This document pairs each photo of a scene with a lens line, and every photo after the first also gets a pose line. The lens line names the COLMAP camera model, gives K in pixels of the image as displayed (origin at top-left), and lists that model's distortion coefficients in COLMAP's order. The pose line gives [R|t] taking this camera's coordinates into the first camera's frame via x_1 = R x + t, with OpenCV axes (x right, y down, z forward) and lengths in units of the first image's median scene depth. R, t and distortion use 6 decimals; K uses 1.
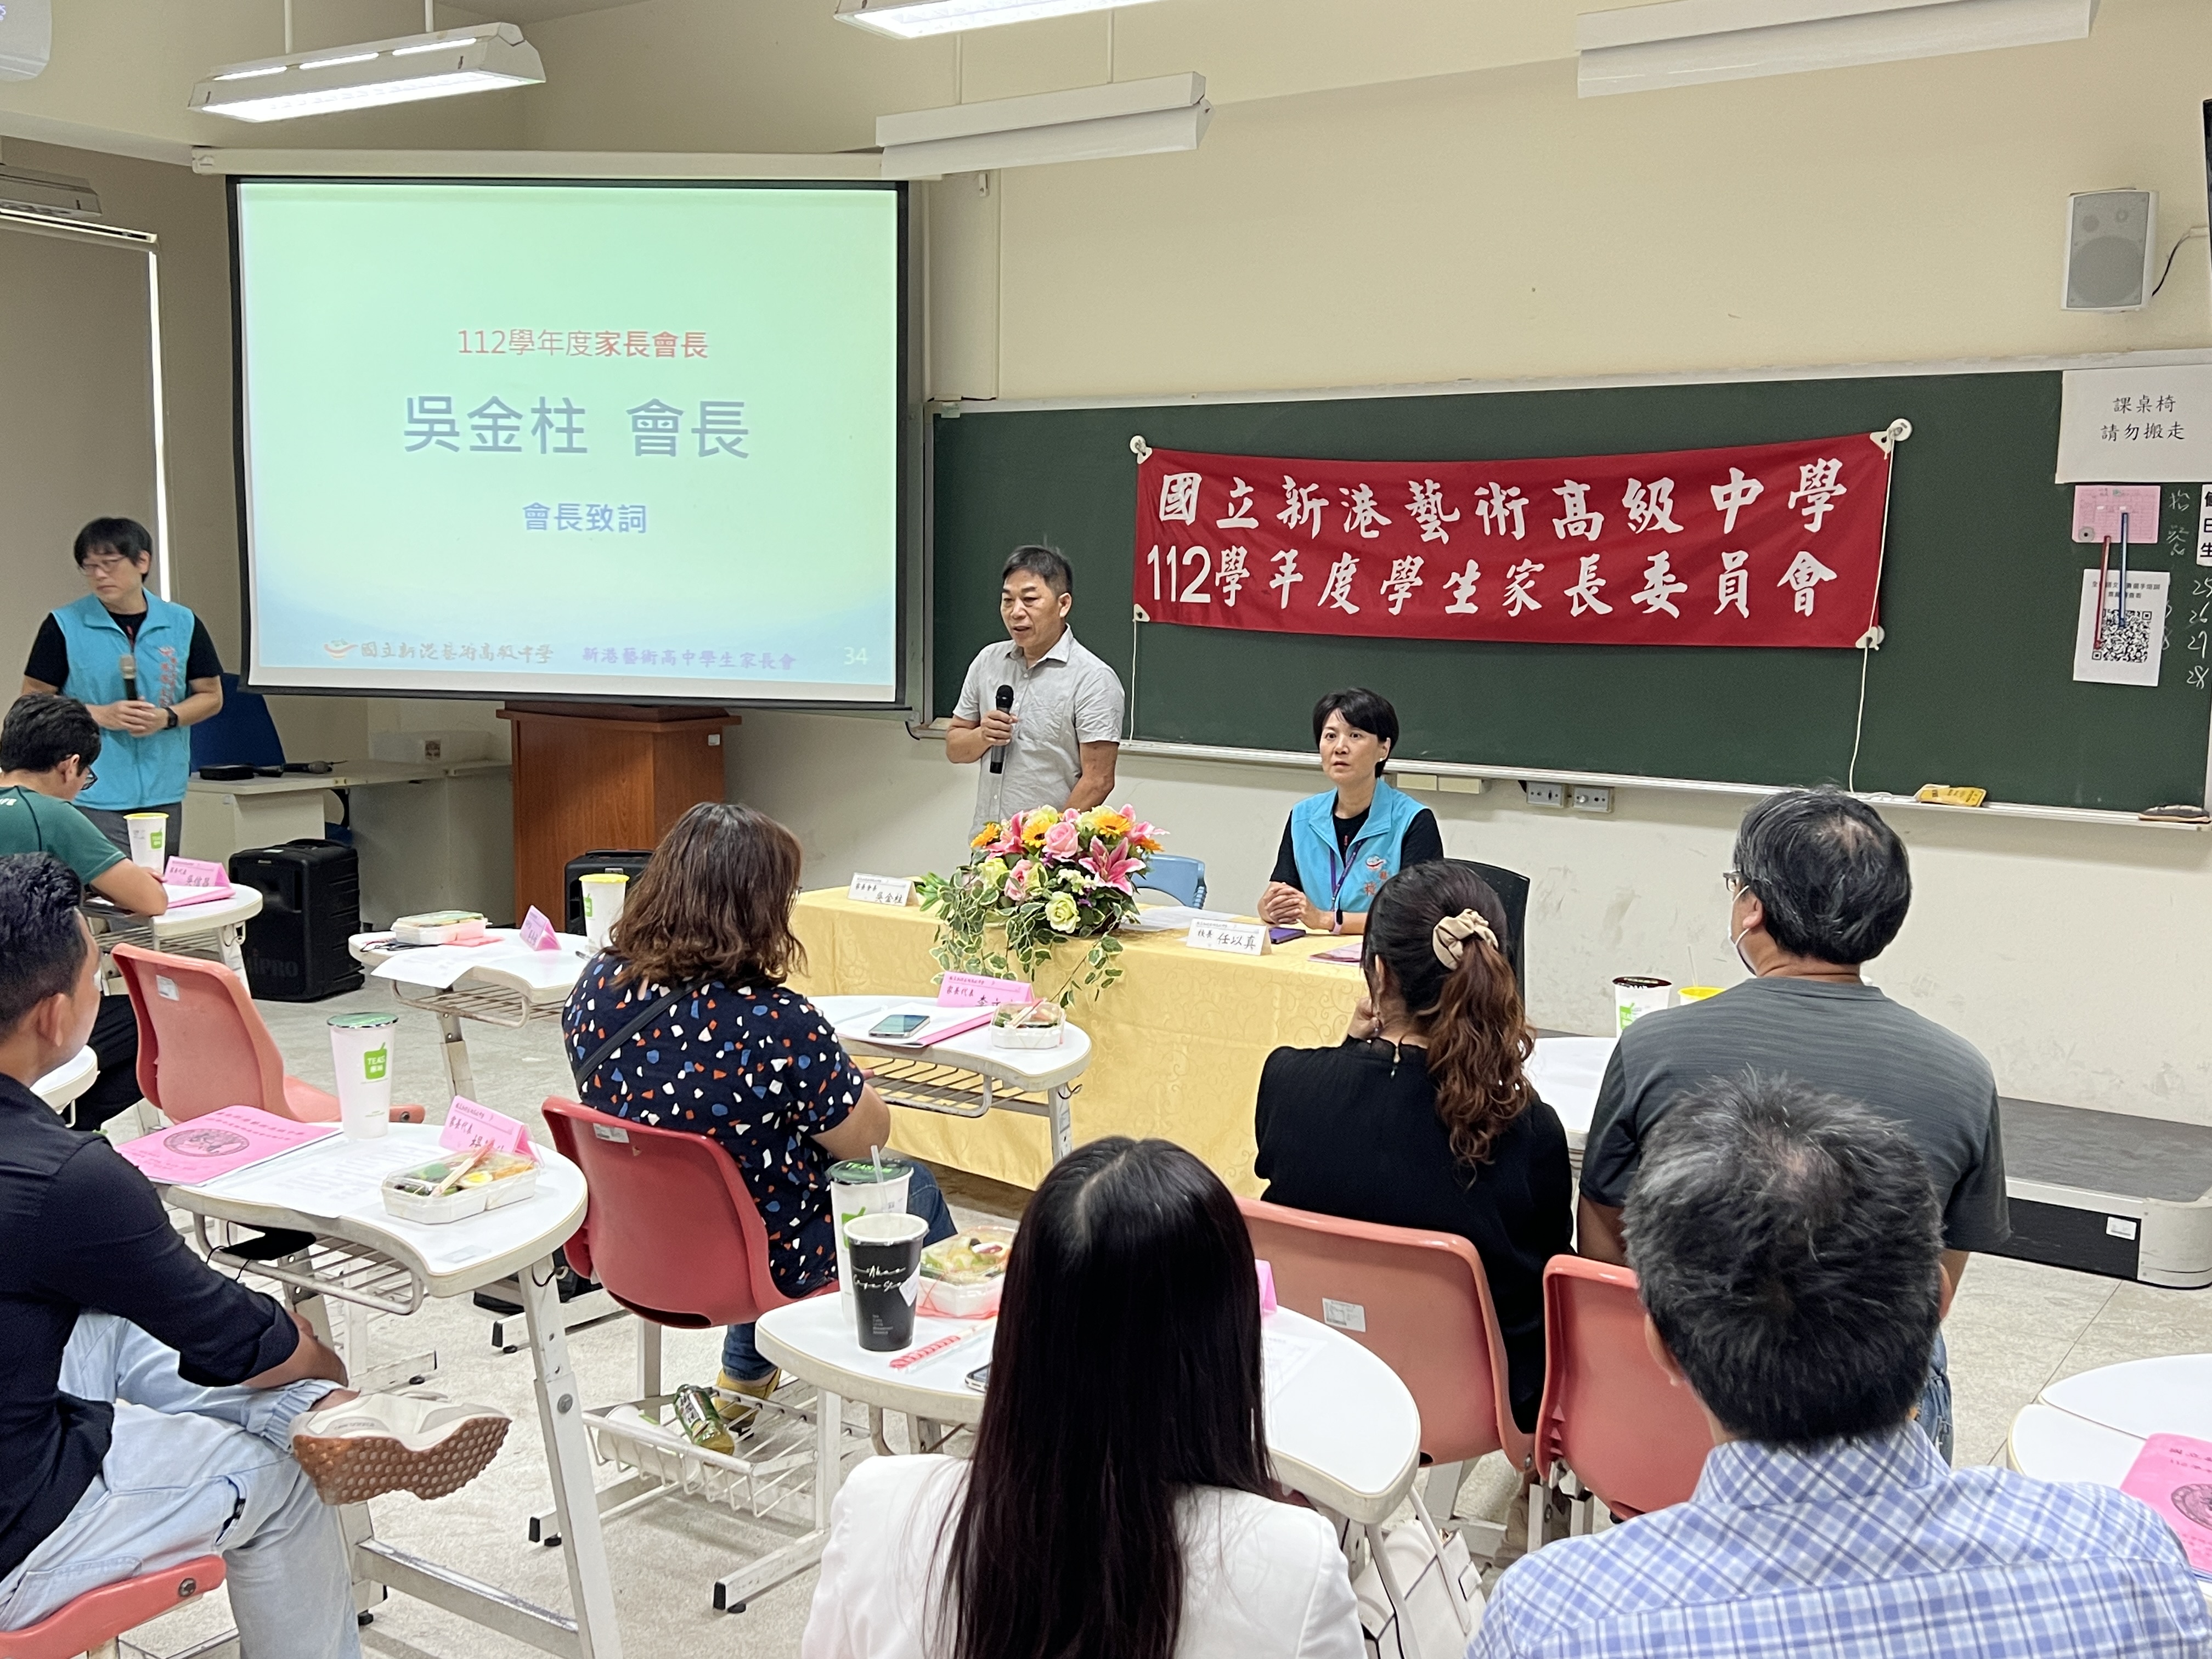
lens RADIAL K [[2214.1, 0, 1098.0], [0, 2214.1, 876.8], [0, 0, 1]] dist [0.138626, -0.296226]
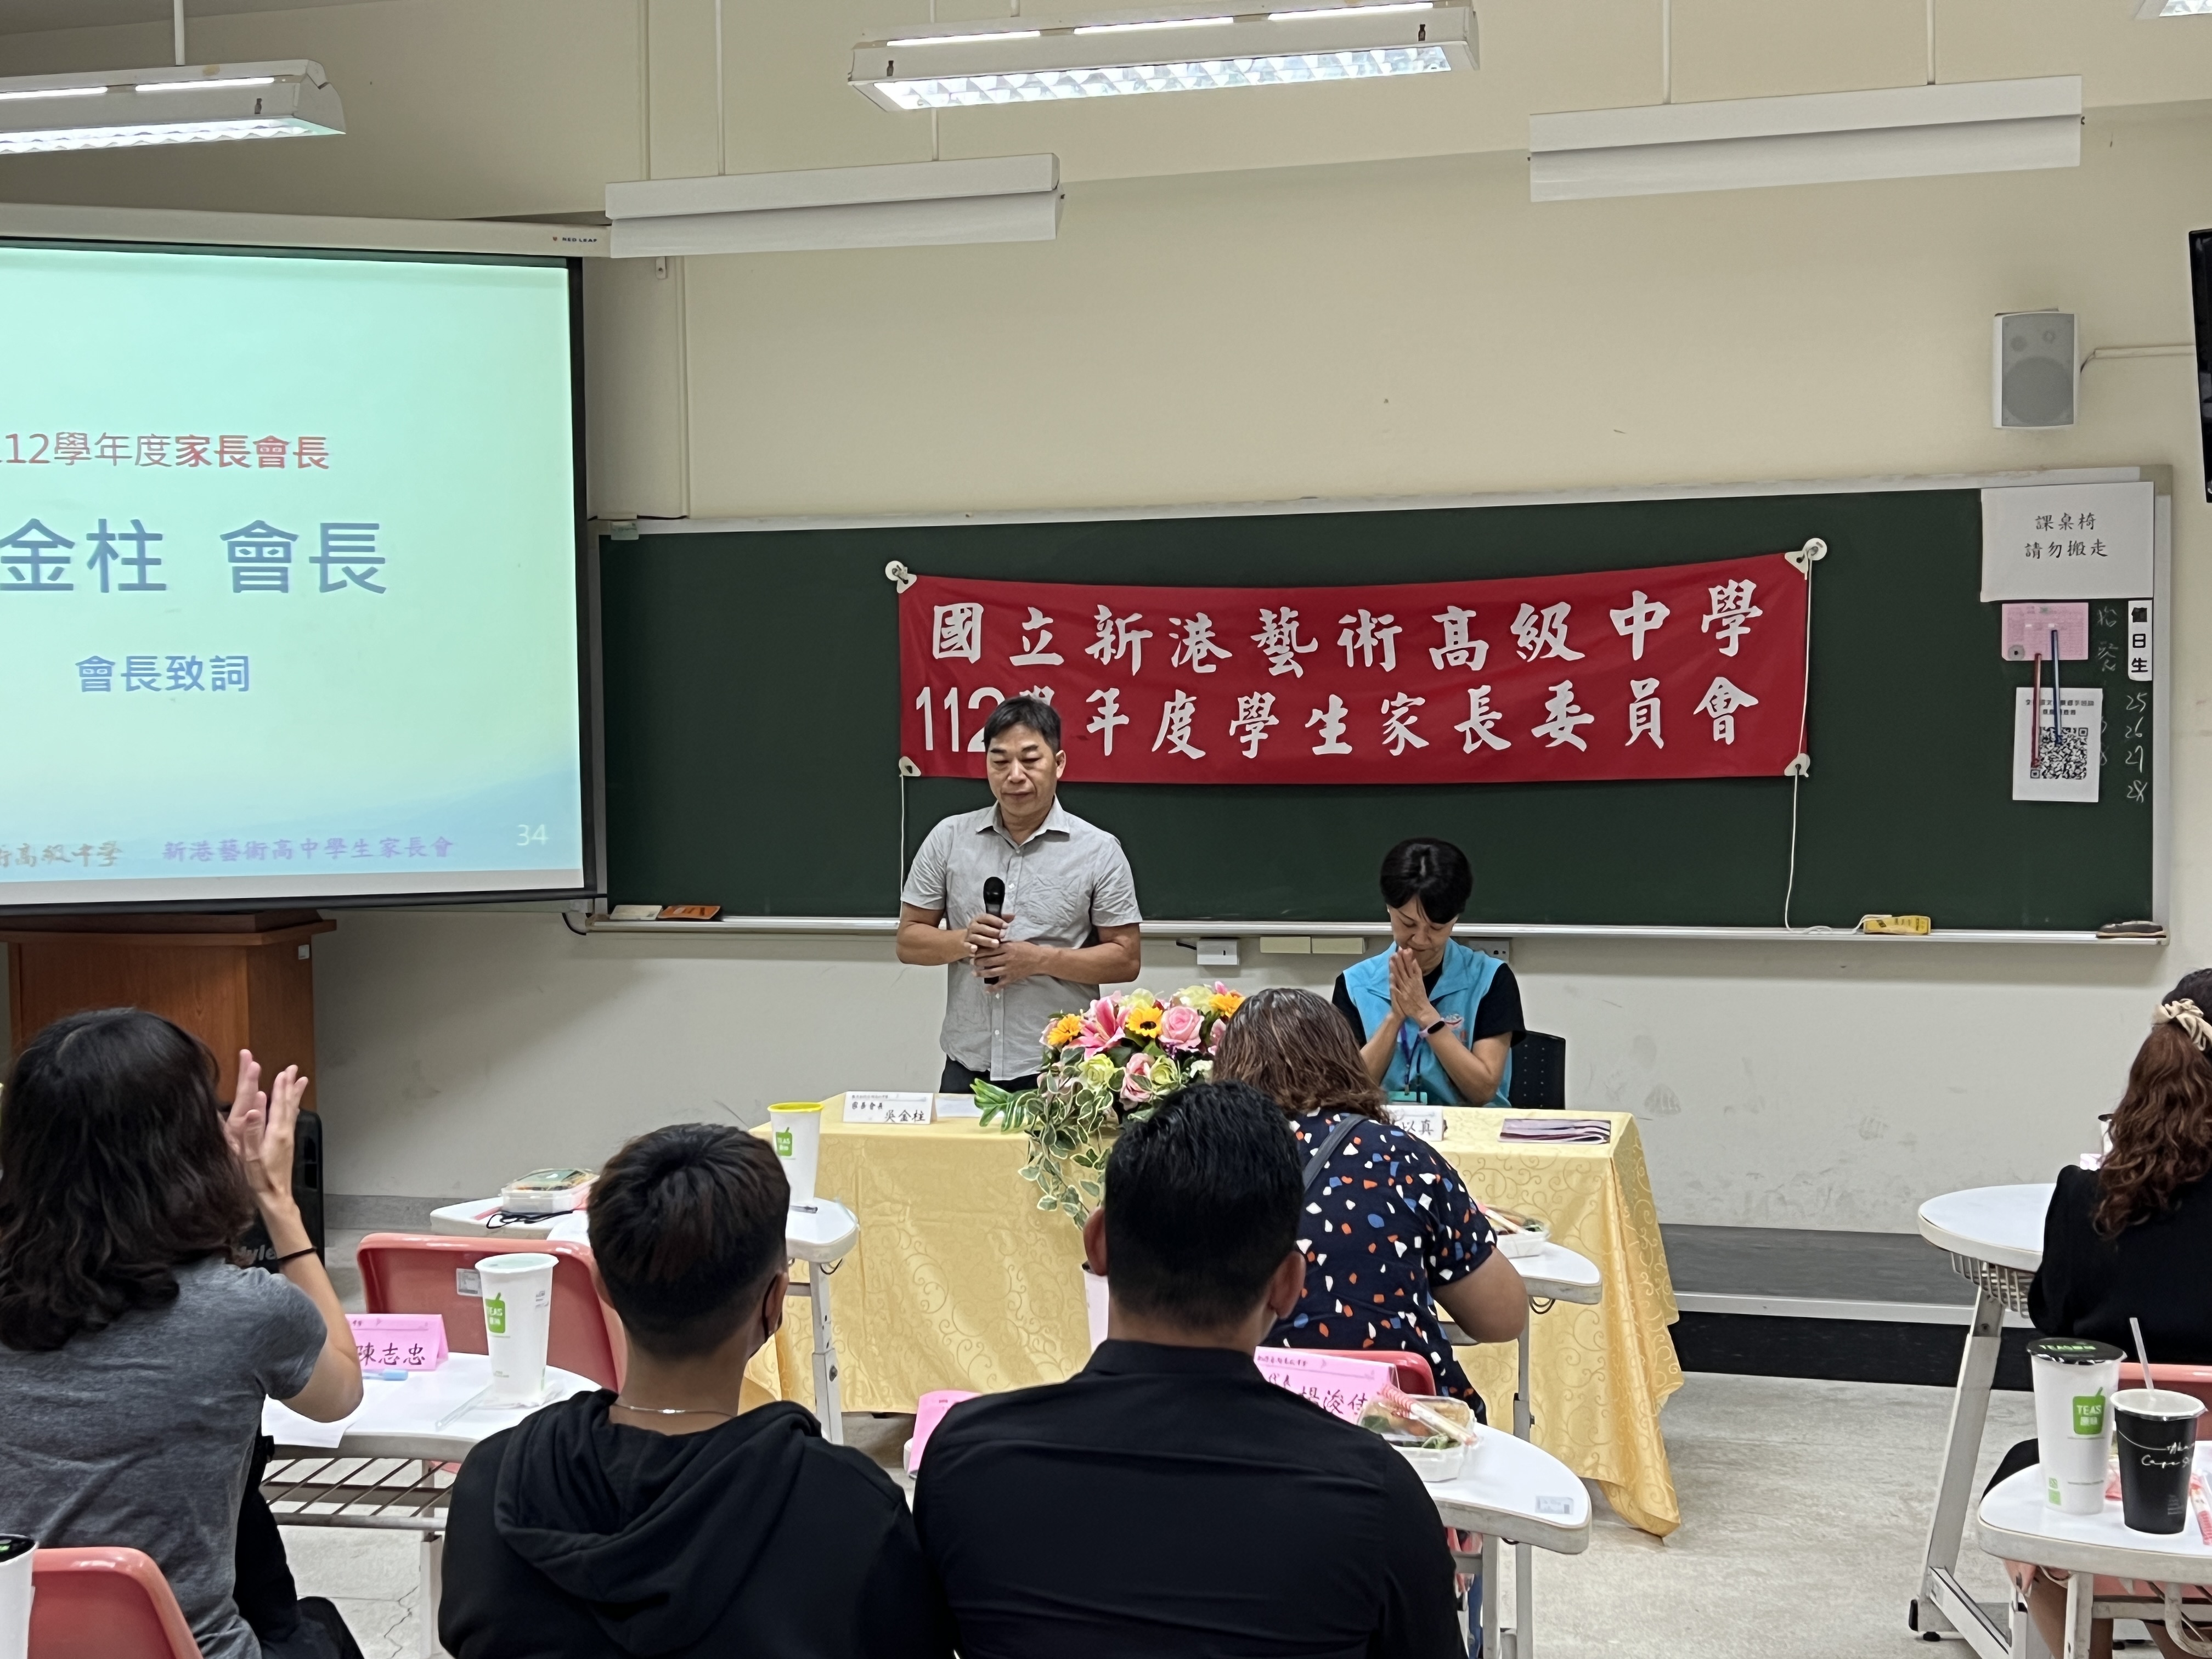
lens RADIAL K [[2660.8, 0, 1079.2], [0, 2660.8, 834.2], [0, 0, 1]] dist [0.186509, -0.502510]
pose [[0.932513, -0.049116, 0.357782, -0.330673], [0.079657, 0.994282, -0.071122, -0.019311], [-0.352243, 0.094822, 0.931093, 0.044744]]
